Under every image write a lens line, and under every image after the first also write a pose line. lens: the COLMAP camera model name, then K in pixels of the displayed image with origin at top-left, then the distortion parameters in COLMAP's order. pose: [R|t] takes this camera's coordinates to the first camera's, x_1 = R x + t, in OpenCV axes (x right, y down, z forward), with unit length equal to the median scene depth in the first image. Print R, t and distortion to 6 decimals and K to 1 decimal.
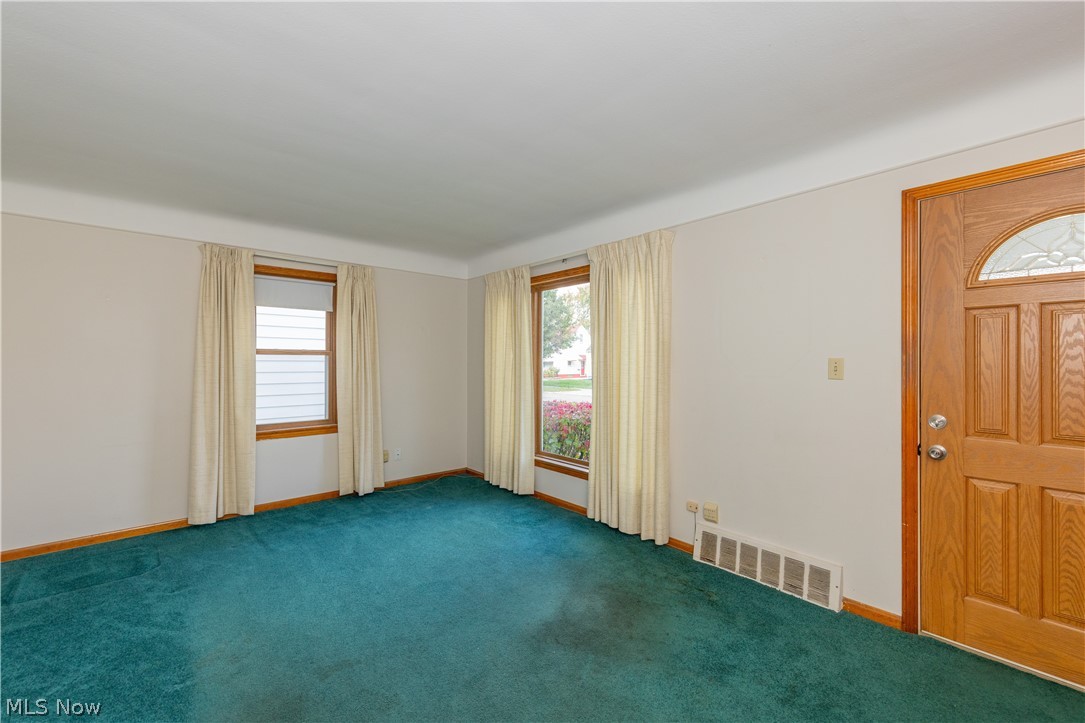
lens RADIAL K [[446.4, 0, 541.1], [0, 446.4, 359.9], [0, 0, 1]] dist [0.001287, -0.000002]
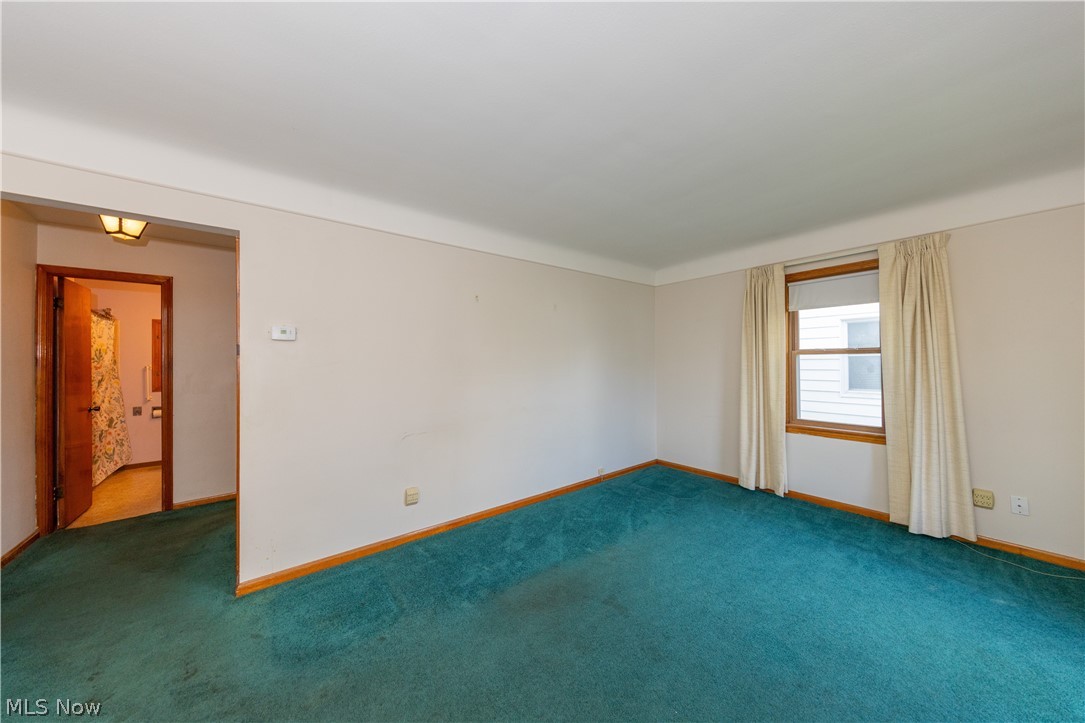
lens RADIAL K [[363.9, 0, 545.5], [0, 363.9, 359.9], [0, 0, 1]] dist [0.002451, 0.000196]
pose [[-0.059366, -0.007248, -0.998210, 0.313774], [0.013050, 0.999883, -0.008036, -0.000971], [0.998151, -0.013504, -0.059265, 0.462945]]
